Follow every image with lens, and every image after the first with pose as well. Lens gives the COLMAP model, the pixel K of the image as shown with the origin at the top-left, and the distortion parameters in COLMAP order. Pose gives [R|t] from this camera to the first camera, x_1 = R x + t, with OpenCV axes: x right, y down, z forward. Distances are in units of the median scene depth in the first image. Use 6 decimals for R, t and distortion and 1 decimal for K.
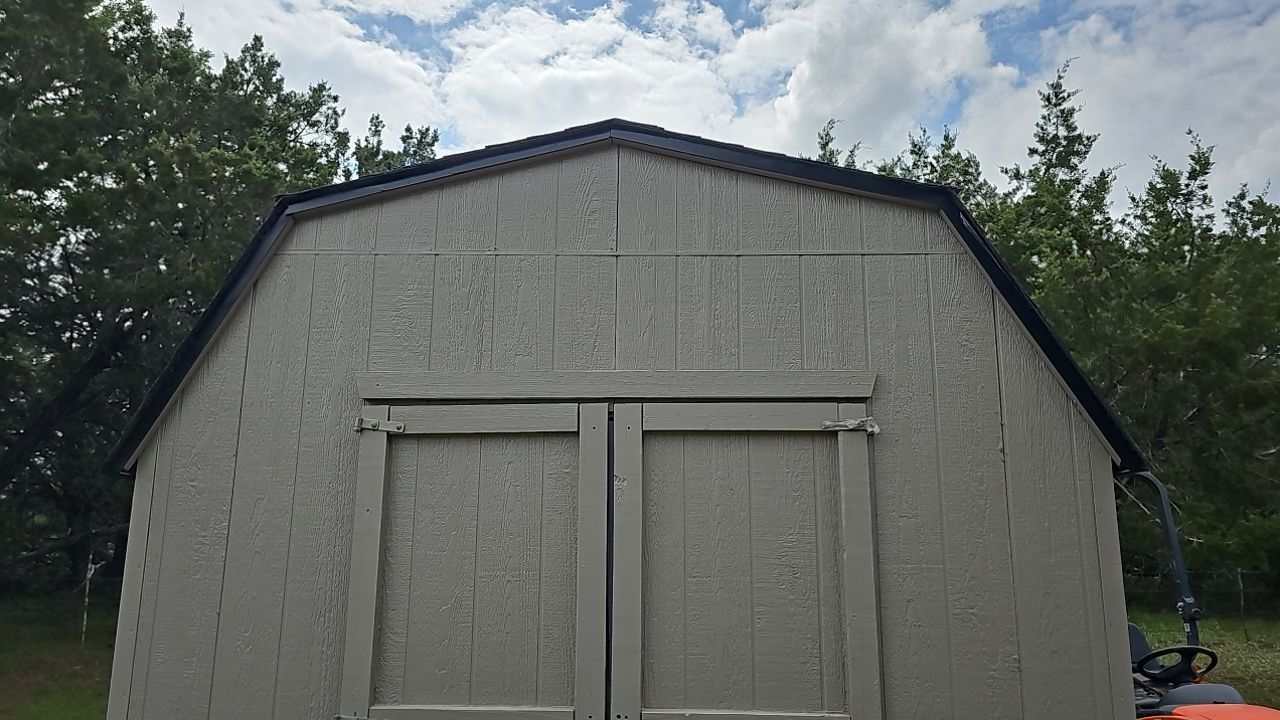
lens RADIAL K [[864.6, 0, 657.6], [0, 864.6, 356.0], [0, 0, 1]] dist [0.007573, 0.001466]
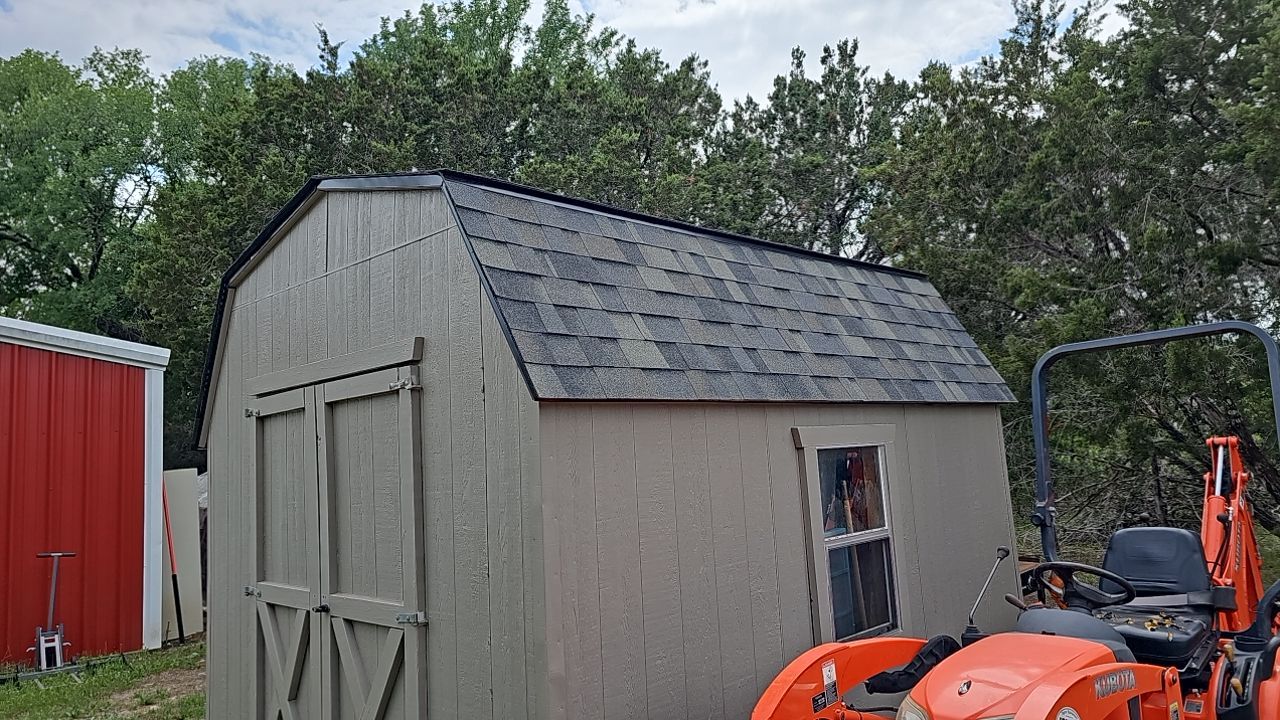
lens RADIAL K [[864.6, 0, 657.6], [0, 864.6, 356.0], [0, 0, 1]] dist [0.007573, 0.001466]
pose [[0.728317, -0.123468, -0.674025, 0.950527], [0.204199, 0.978050, 0.041487, 0.045256], [0.654107, -0.167851, 0.737543, 0.224453]]
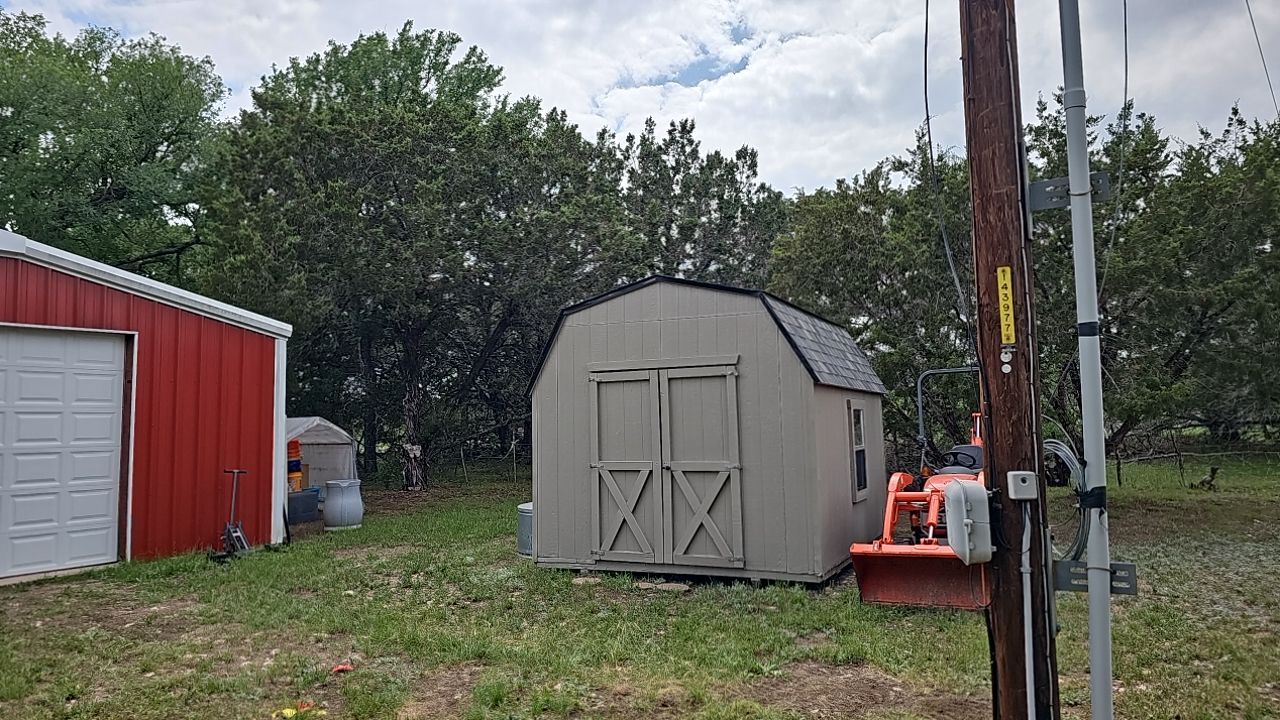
lens RADIAL K [[864.6, 0, 657.6], [0, 864.6, 356.0], [0, 0, 1]] dist [0.007573, 0.001466]
pose [[0.923131, -0.056877, -0.380256, 0.828427], [0.106902, 0.987970, 0.111744, -0.251176], [0.369326, -0.143805, 0.918106, -1.367008]]
